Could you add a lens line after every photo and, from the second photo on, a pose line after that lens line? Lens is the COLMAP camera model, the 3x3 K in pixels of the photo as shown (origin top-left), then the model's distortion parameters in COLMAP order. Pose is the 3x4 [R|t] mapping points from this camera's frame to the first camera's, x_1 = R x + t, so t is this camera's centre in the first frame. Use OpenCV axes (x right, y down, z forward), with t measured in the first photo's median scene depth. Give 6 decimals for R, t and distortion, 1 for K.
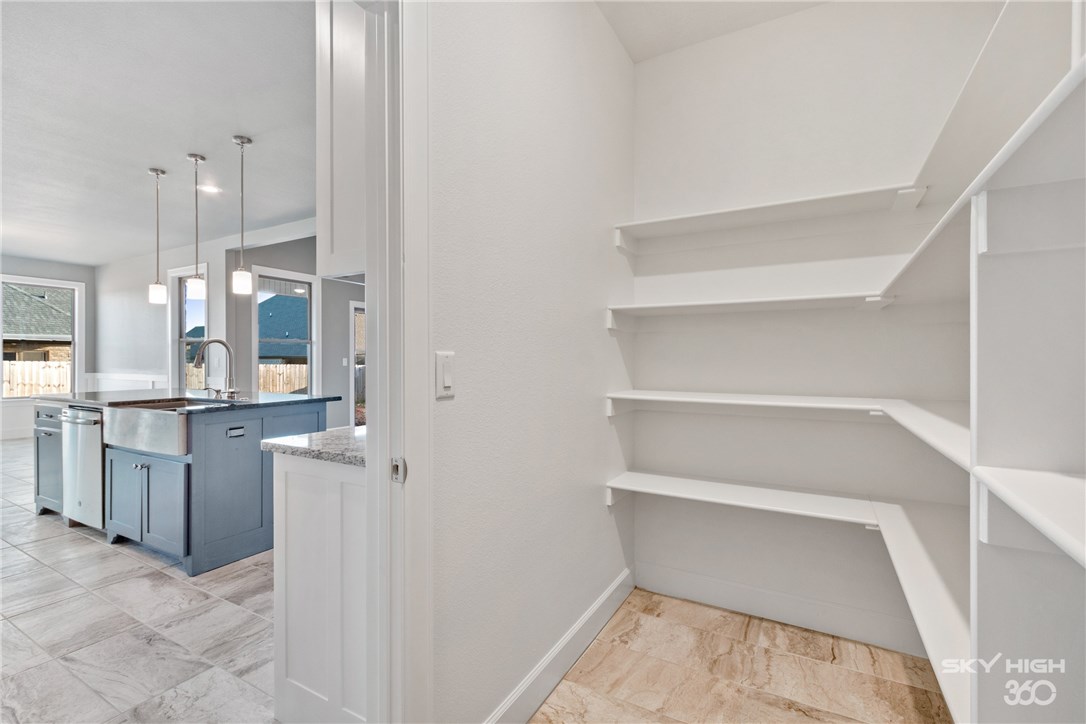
lens RADIAL K [[497.3, 0, 534.0], [0, 497.3, 358.1], [0, 0, 1]] dist [0.006611, -0.003474]
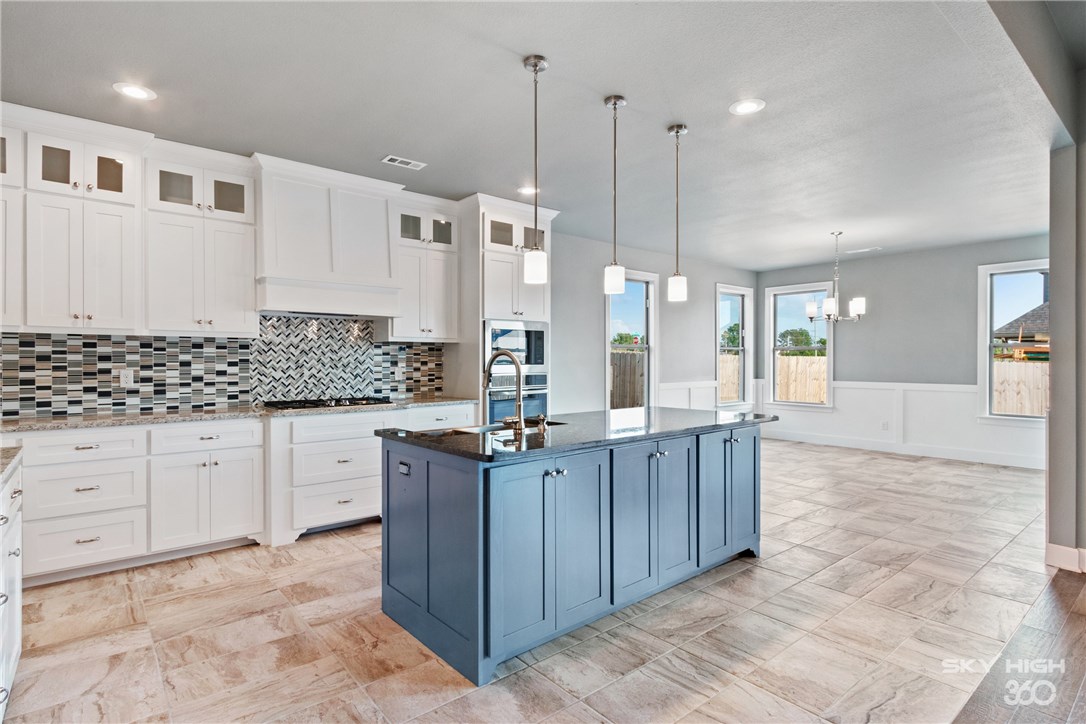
lens RADIAL K [[551.4, 0, 532.1], [0, 551.4, 360.7], [0, 0, 1]] dist [0.001033, -0.000083]
pose [[-0.343559, 0.011839, -0.939057, 0.215116], [-0.000276, 0.999919, 0.012708, -0.052632], [0.939131, 0.004625, -0.343528, 1.858980]]
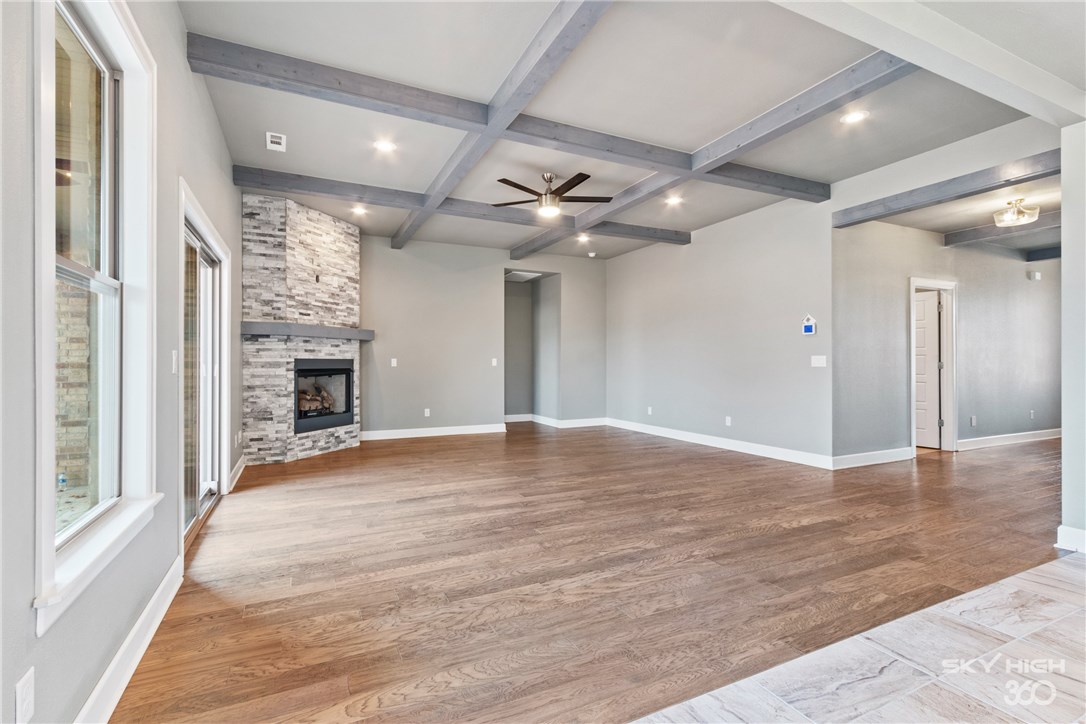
lens RADIAL K [[497.3, 0, 534.5], [0, 497.3, 361.3], [0, 0, 1]] dist [0.006611, -0.003474]
pose [[0.554945, 0.011730, 0.831804, -1.698158], [-0.000339, 0.999904, -0.013874, 0.024791], [-0.831887, 0.007418, 0.554896, 2.067926]]
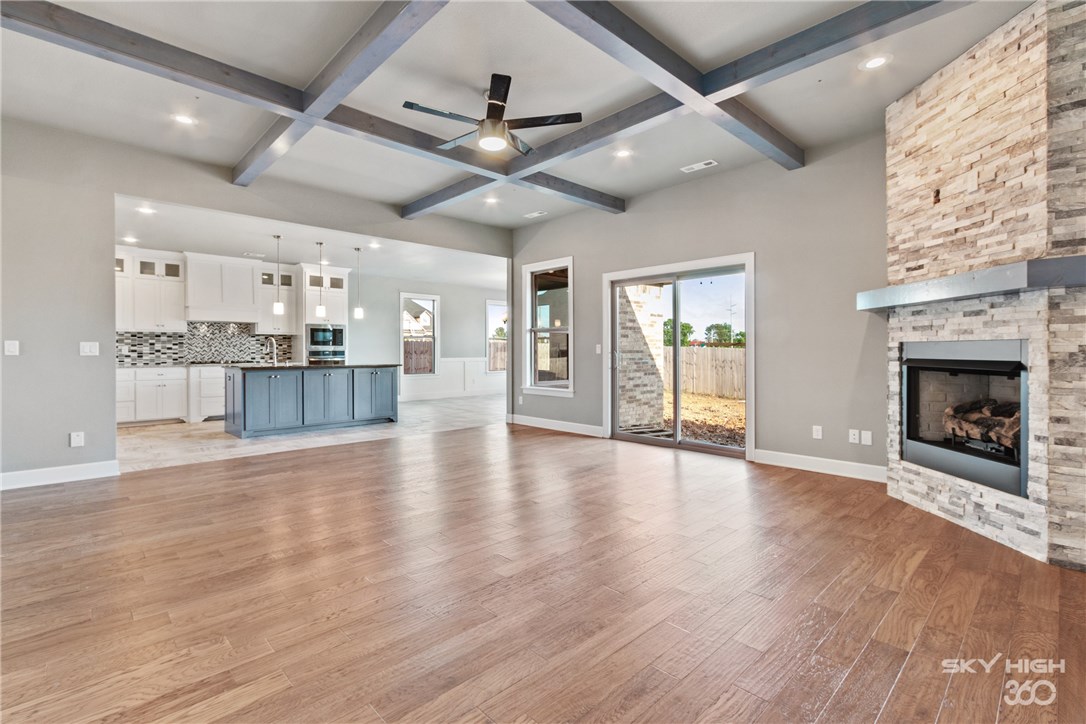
lens RADIAL K [[497.3, 0, 529.4], [0, 497.3, 350.2], [0, 0, 1]] dist [0.006611, -0.003474]
pose [[-0.282318, 0.010222, -0.959267, 1.546037], [0.000367, 0.999944, 0.010547, -0.014041], [0.959321, 0.002626, -0.282306, 3.732209]]
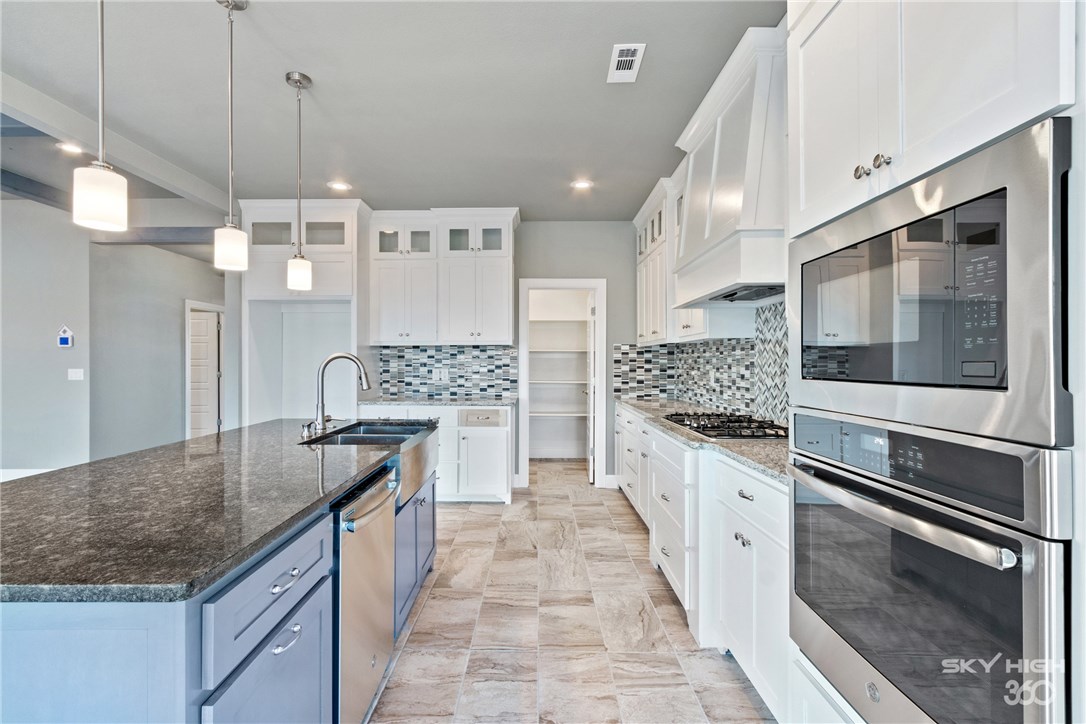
lens RADIAL K [[497.3, 0, 524.8], [0, 497.3, 364.4], [0, 0, 1]] dist [0.006611, -0.003474]
pose [[-0.488651, 0.006953, 0.872452, -2.056559], [0.008349, 0.999960, -0.003293, -0.028230], [-0.872439, 0.005675, -0.488690, 1.577623]]
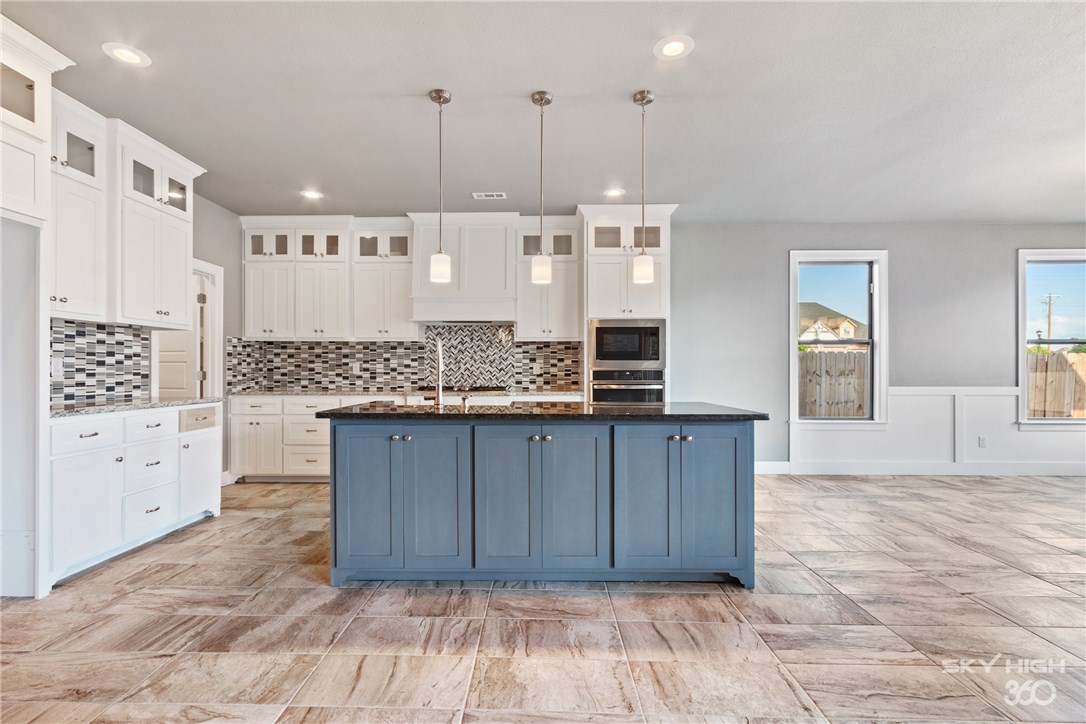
lens RADIAL K [[497.3, 0, 528.0], [0, 497.3, 368.9], [0, 0, 1]] dist [0.006611, -0.003474]
pose [[-0.873102, 0.008872, -0.487457, -0.453481], [0.005986, 0.999954, 0.007478, 0.008880], [0.487501, 0.003611, -0.873115, 2.646857]]
